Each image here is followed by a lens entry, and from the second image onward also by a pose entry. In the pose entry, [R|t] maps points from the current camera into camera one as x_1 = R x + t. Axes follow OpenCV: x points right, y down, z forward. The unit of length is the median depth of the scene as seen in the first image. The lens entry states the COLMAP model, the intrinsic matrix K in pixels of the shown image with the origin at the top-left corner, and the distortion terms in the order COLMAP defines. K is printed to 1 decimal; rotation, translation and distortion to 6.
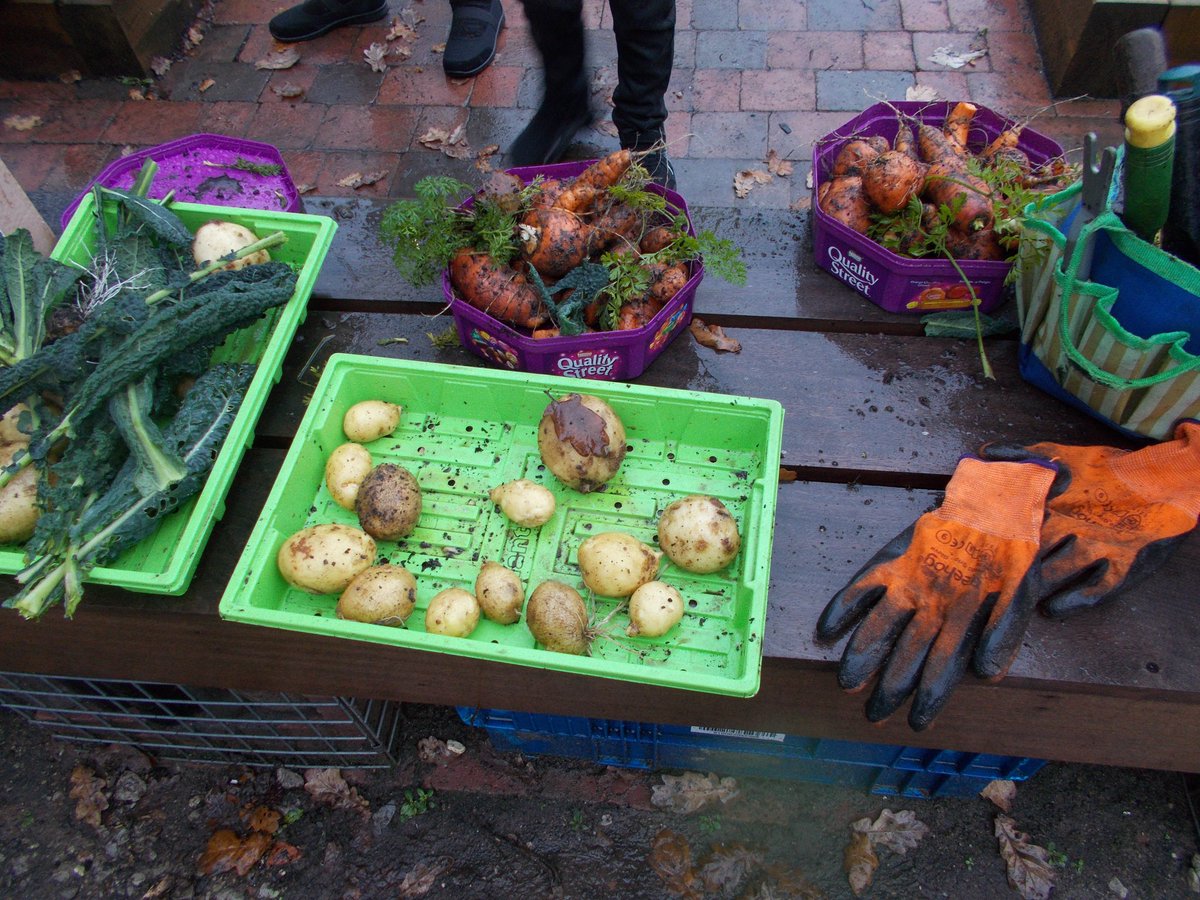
lens RADIAL K [[900.6, 0, 600.0], [0, 900.6, 450.0], [0, 0, 1]] dist [0.006477, -0.025215]
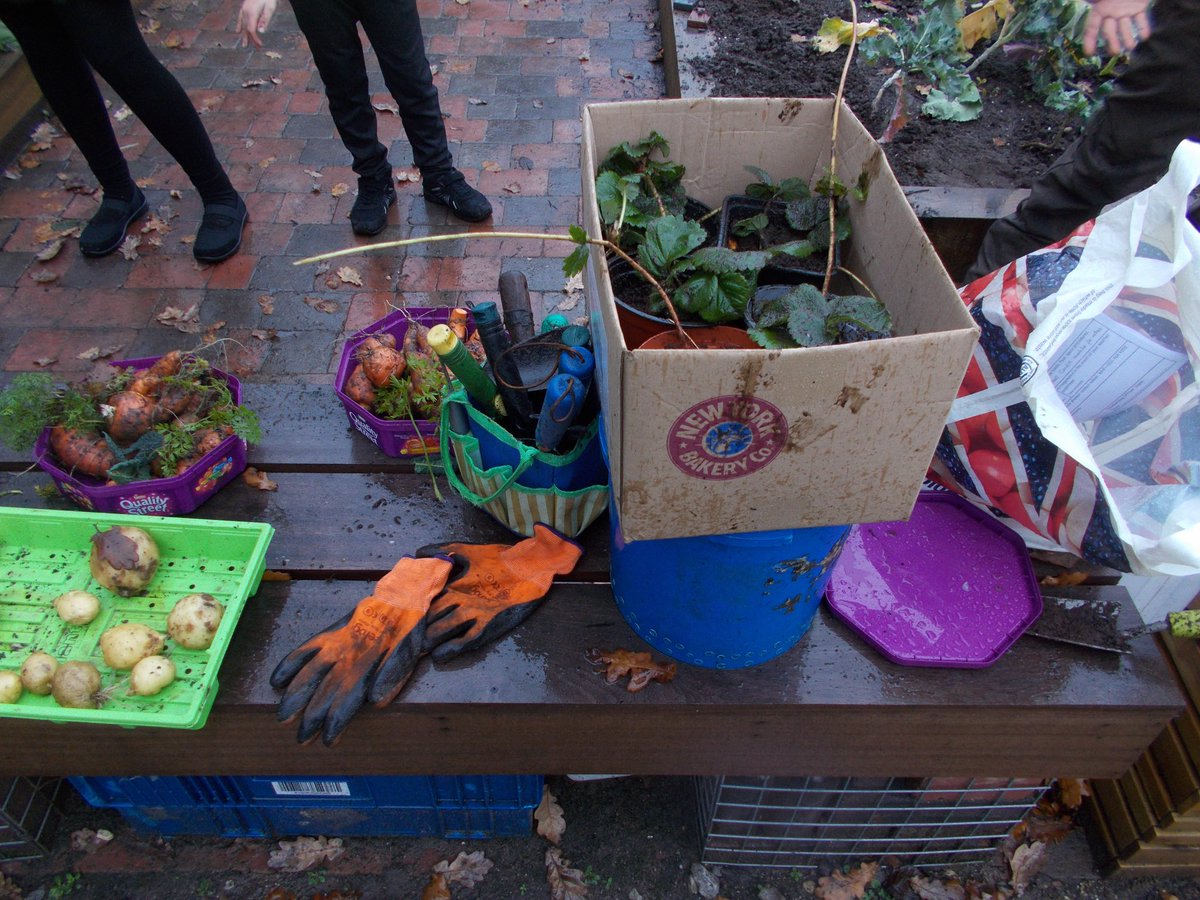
lens RADIAL K [[900.6, 0, 600.0], [0, 900.6, 450.0], [0, 0, 1]] dist [0.006477, -0.025215]
pose [[0.990073, -0.036458, 0.135742, 0.480588], [0.056773, 0.987215, -0.148939, 0.065476], [-0.128577, 0.155167, 0.979485, -0.432969]]
